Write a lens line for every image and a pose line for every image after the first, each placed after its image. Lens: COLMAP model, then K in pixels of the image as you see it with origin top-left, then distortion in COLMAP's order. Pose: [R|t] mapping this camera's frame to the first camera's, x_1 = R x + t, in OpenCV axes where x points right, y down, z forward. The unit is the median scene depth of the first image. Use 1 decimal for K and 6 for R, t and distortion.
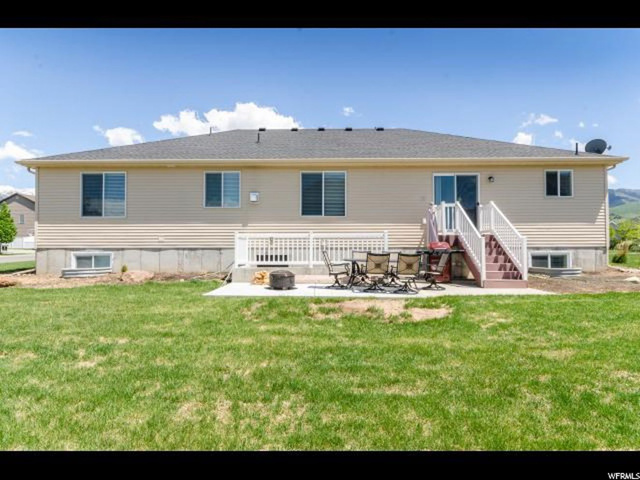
lens RADIAL K [[368.7, 0, 320.0], [0, 368.7, 240.0], [0, 0, 1]] dist [0.001360, 0.000362]
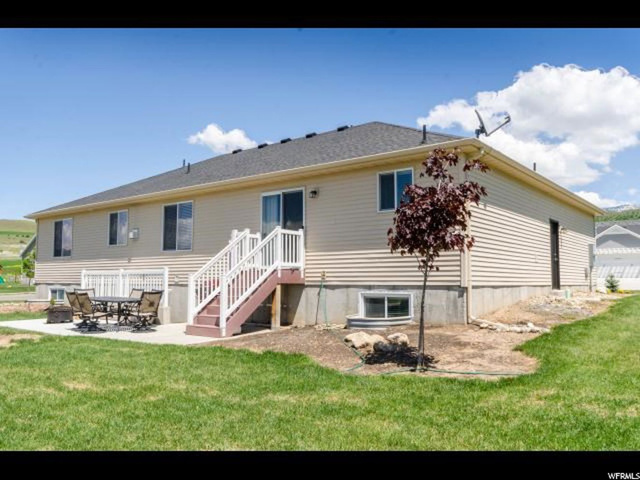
lens RADIAL K [[525.5, 0, 320.0], [0, 525.5, 240.0], [0, 0, 1]] dist [-0.005023, -0.004900]
pose [[0.792977, -0.044551, -0.607621, 1.102080], [0.009710, 0.998120, -0.060510, -0.006755], [0.609174, 0.042083, 0.791919, 0.164917]]
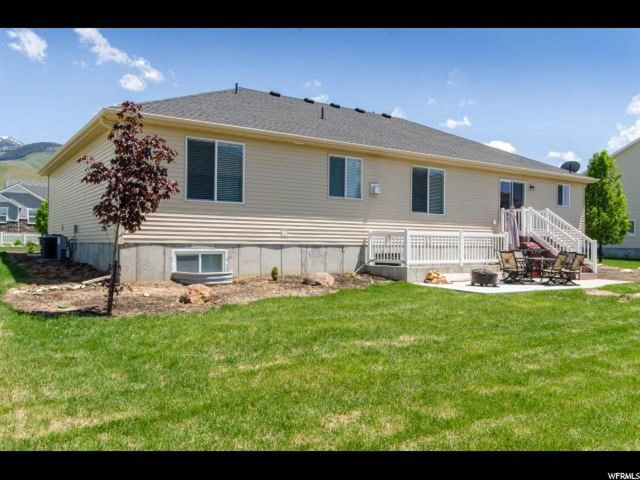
lens RADIAL K [[525.5, 0, 320.0], [0, 525.5, 240.0], [0, 0, 1]] dist [-0.005023, -0.004900]
pose [[0.818995, 0.013899, 0.573633, -1.017283], [-0.023107, 0.999695, 0.008768, -0.000166], [-0.573336, -0.020436, 0.819066, 0.025402]]
